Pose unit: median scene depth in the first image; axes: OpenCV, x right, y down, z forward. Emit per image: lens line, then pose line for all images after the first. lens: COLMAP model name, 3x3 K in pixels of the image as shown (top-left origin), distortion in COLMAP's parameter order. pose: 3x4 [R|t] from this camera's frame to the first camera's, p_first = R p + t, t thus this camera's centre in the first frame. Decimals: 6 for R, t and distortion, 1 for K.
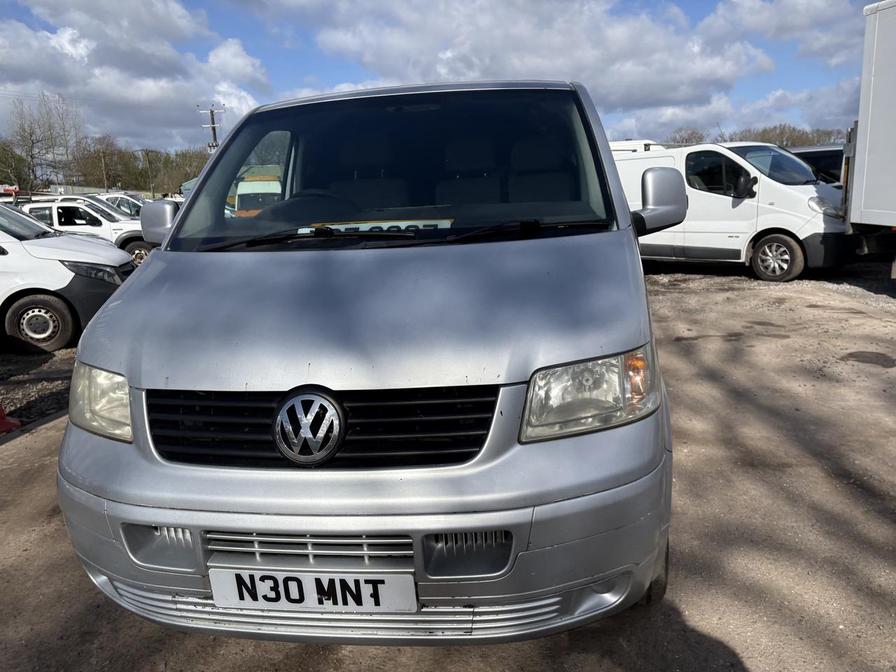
lens RADIAL K [[689.2, 0, 448.0], [0, 689.2, 336.0], [0, 0, 1]] dist [0.048251, -0.063933]
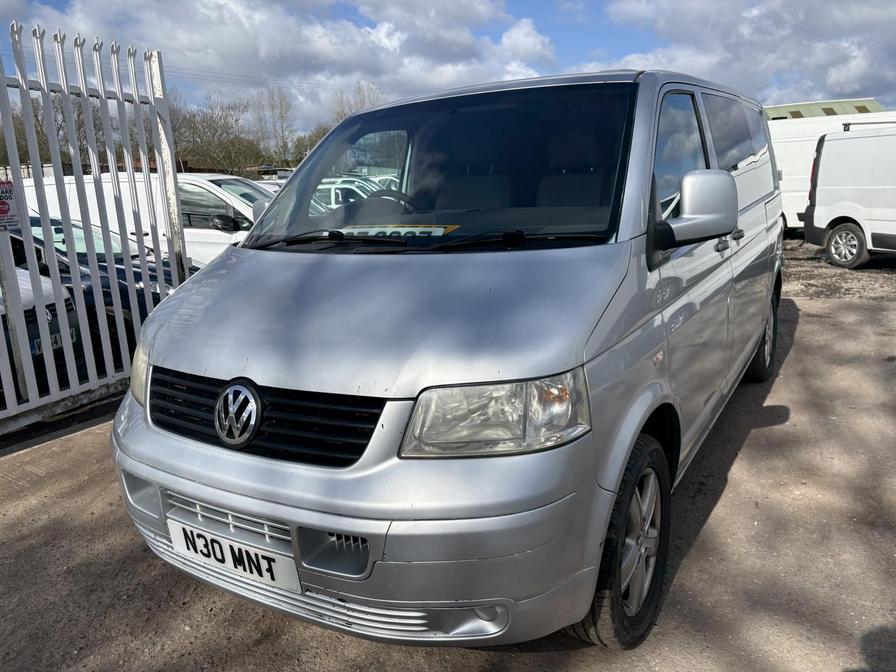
lens RADIAL K [[689.2, 0, 448.0], [0, 689.2, 336.0], [0, 0, 1]] dist [0.048251, -0.063933]
pose [[0.912495, 0.087708, -0.399575, 0.548945], [-0.072972, 0.995979, 0.051977, -0.080308], [0.402527, -0.018272, 0.915226, 0.091349]]
